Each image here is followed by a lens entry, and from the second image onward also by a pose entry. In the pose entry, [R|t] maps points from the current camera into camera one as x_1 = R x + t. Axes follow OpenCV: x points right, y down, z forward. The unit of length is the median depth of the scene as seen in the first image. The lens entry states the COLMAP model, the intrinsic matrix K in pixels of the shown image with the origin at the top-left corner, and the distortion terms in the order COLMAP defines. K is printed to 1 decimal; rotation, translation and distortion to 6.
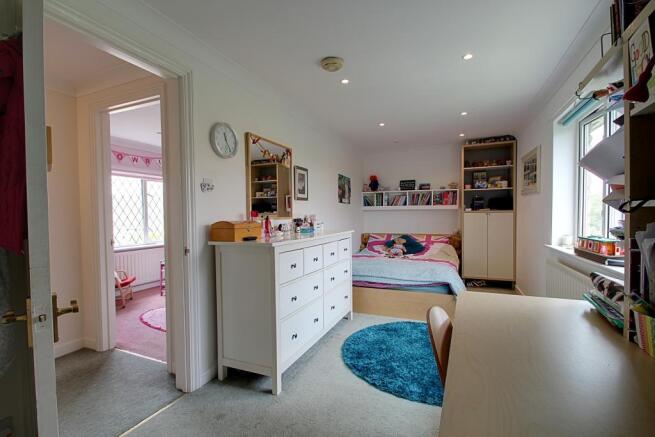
lens RADIAL K [[303.2, 0, 326.8], [0, 303.2, 221.3], [0, 0, 1]] dist [-0.005077, -0.001417]
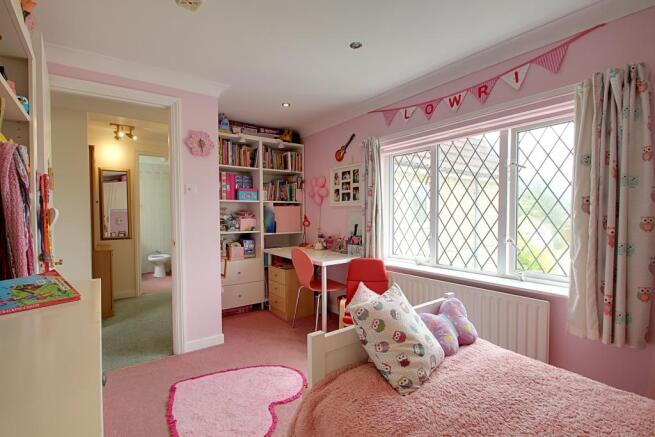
lens RADIAL K [[303.2, 0, 327.1], [0, 303.2, 218.4], [0, 0, 1]] dist [-0.005077, -0.001417]
pose [[-0.500043, 0.016478, -0.865844, -0.083123], [-0.022609, 0.999230, 0.032074, -0.019265], [0.865705, 0.035615, -0.499286, 1.012473]]
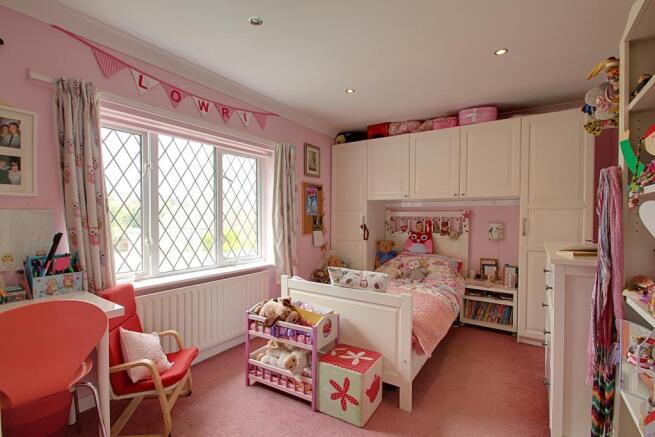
lens RADIAL K [[303.2, 0, 327.4], [0, 303.2, 221.6], [0, 0, 1]] dist [-0.005077, -0.001417]
pose [[0.982919, 0.016683, -0.183283, -0.308478], [-0.018784, 0.999776, -0.009736, -0.004973], [0.183079, 0.013012, 0.983012, 0.500944]]
